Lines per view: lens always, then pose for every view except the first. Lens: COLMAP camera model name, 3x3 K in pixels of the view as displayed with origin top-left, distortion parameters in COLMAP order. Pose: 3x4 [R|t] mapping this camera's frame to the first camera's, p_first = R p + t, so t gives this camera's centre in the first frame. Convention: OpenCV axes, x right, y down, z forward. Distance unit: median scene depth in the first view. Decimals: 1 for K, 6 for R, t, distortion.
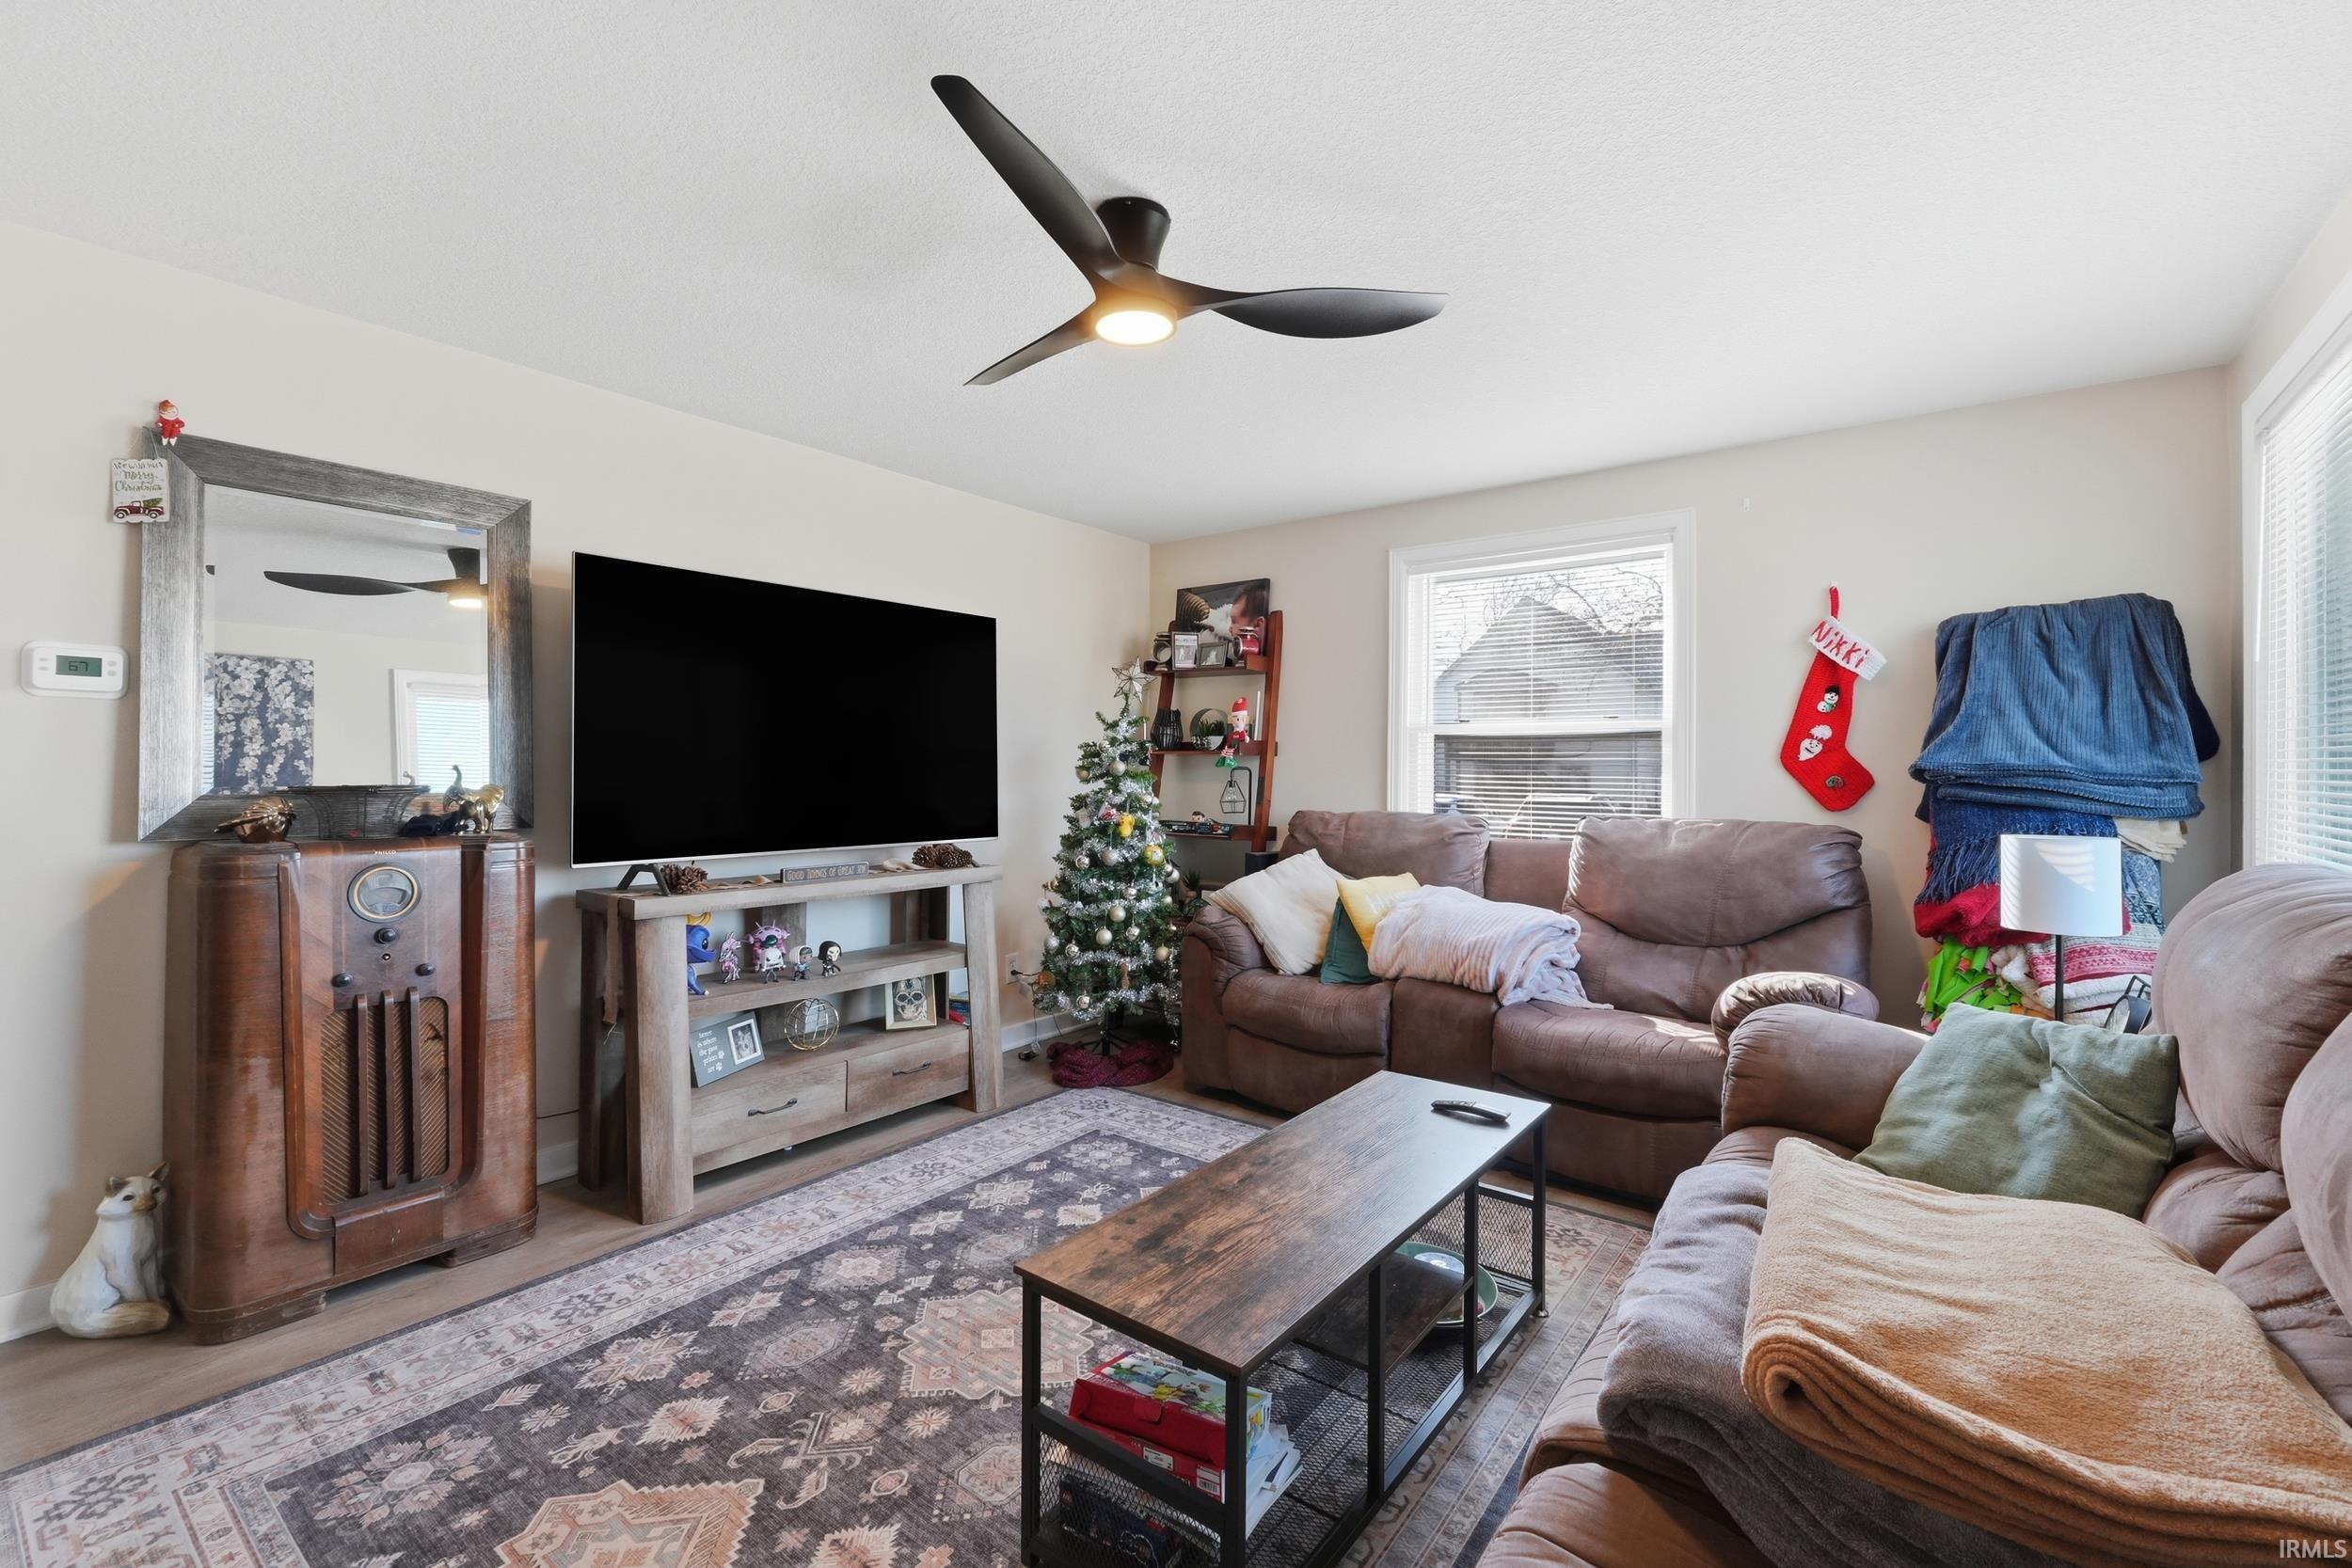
lens RADIAL K [[1019.7, 0, 1184.0], [0, 1019.7, 786.0], [0, 0, 1]] dist [0.000736, -0.000068]
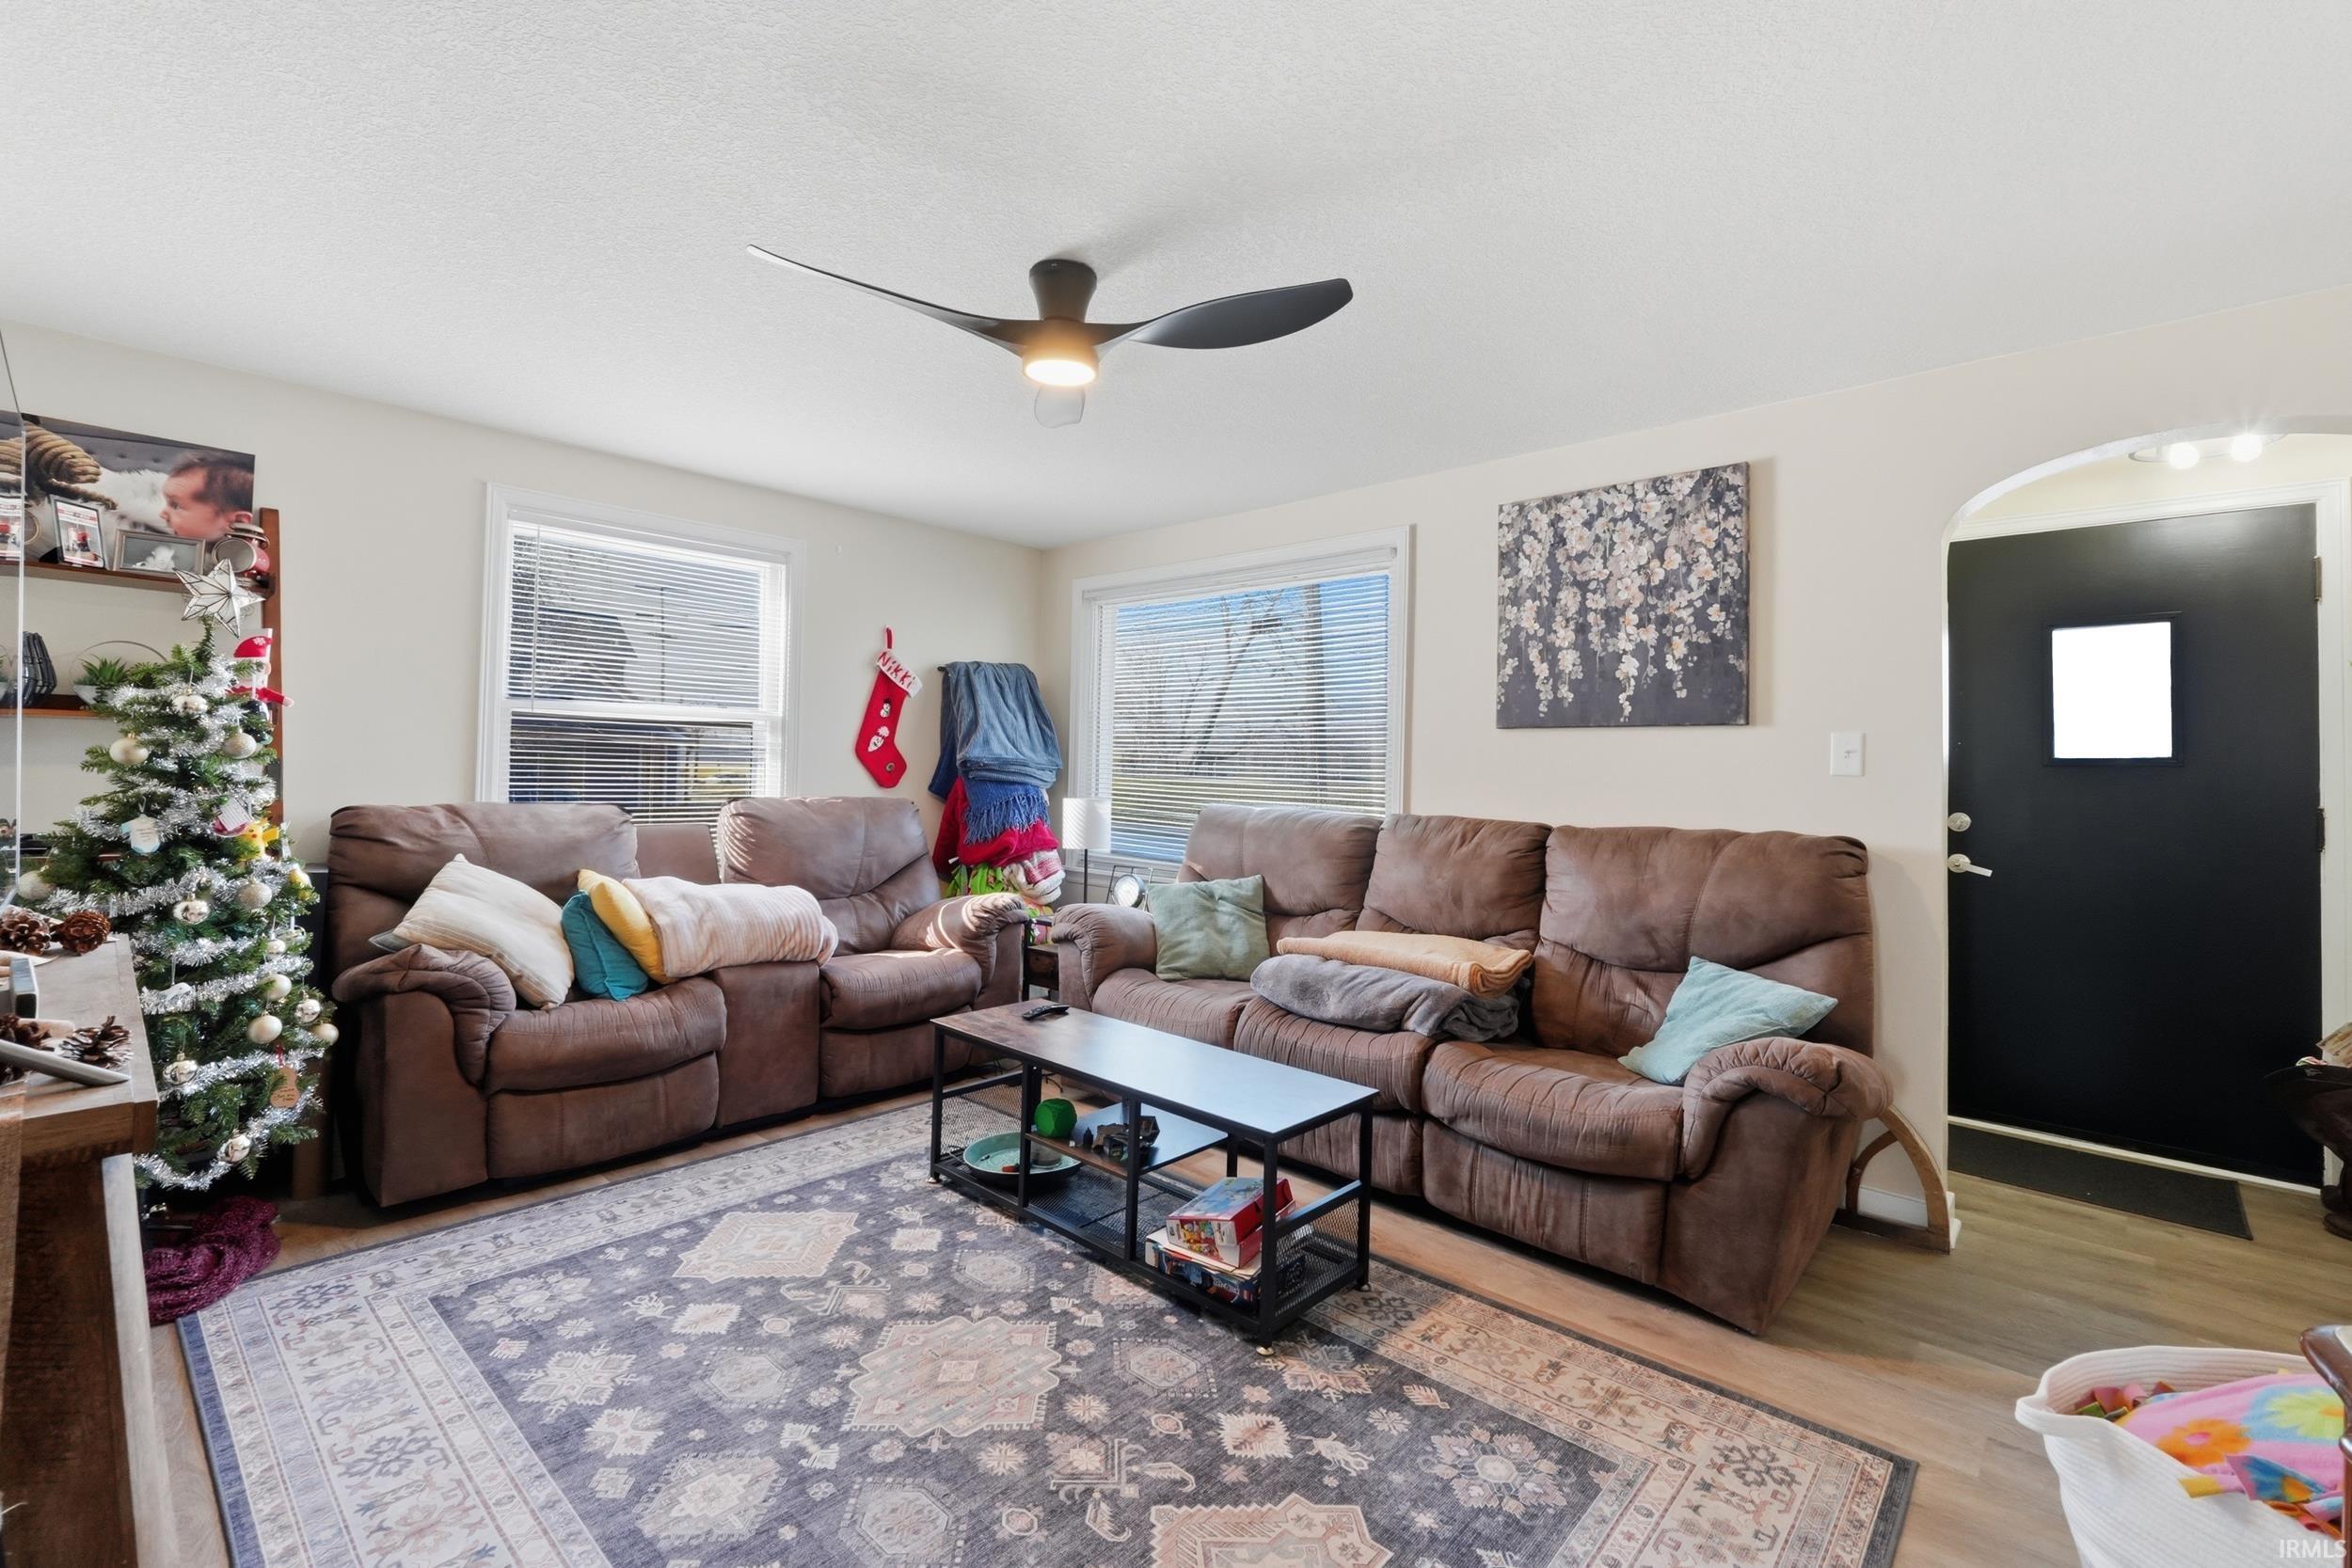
lens RADIAL K [[1019.7, 0, 1184.0], [0, 1019.7, 786.0], [0, 0, 1]] dist [0.000736, -0.000068]
pose [[0.078874, -0.024163, 0.996592, -0.783278], [-0.006710, 0.999671, 0.024768, -0.016823], [-0.996862, -0.008641, 0.078686, 0.518621]]
